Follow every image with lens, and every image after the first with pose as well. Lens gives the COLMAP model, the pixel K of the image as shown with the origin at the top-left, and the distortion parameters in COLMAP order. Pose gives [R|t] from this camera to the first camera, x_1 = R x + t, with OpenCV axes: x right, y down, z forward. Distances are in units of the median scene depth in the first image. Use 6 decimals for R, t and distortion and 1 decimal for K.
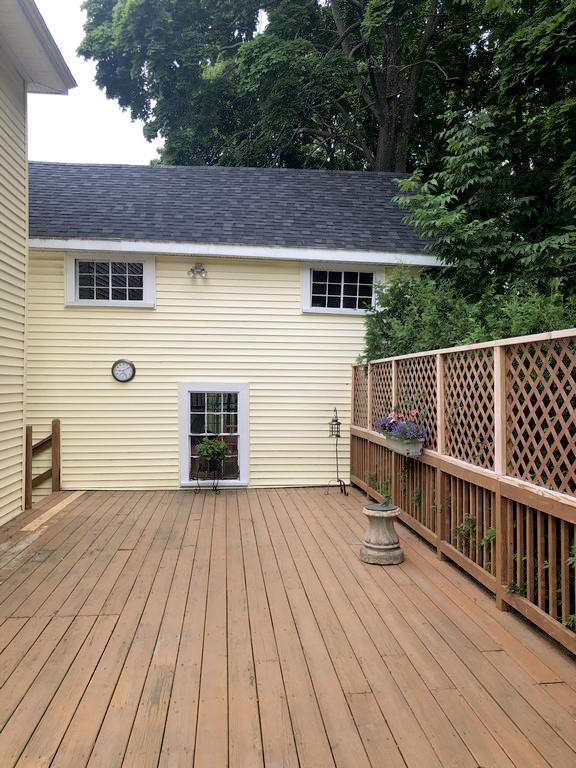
lens RADIAL K [[630.9, 0, 288.0], [0, 630.9, 384.0], [0, 0, 1]] dist [0.023452, -0.008668]
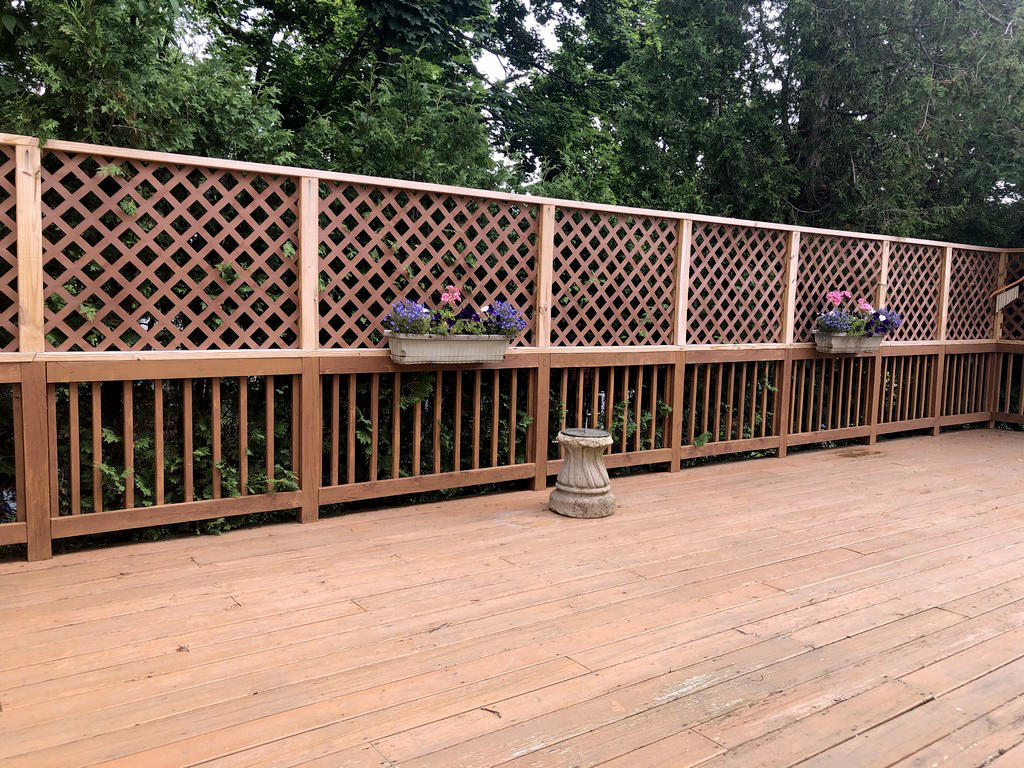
lens RADIAL K [[841.1, 0, 512.0], [0, 841.1, 384.0], [0, 0, 1]] dist [0.023452, -0.008668]
pose [[-0.504180, -0.109227, 0.856663, -0.554558], [-0.036274, 0.993772, 0.105360, 0.055706], [-0.862836, 0.022046, -0.505002, 1.494133]]
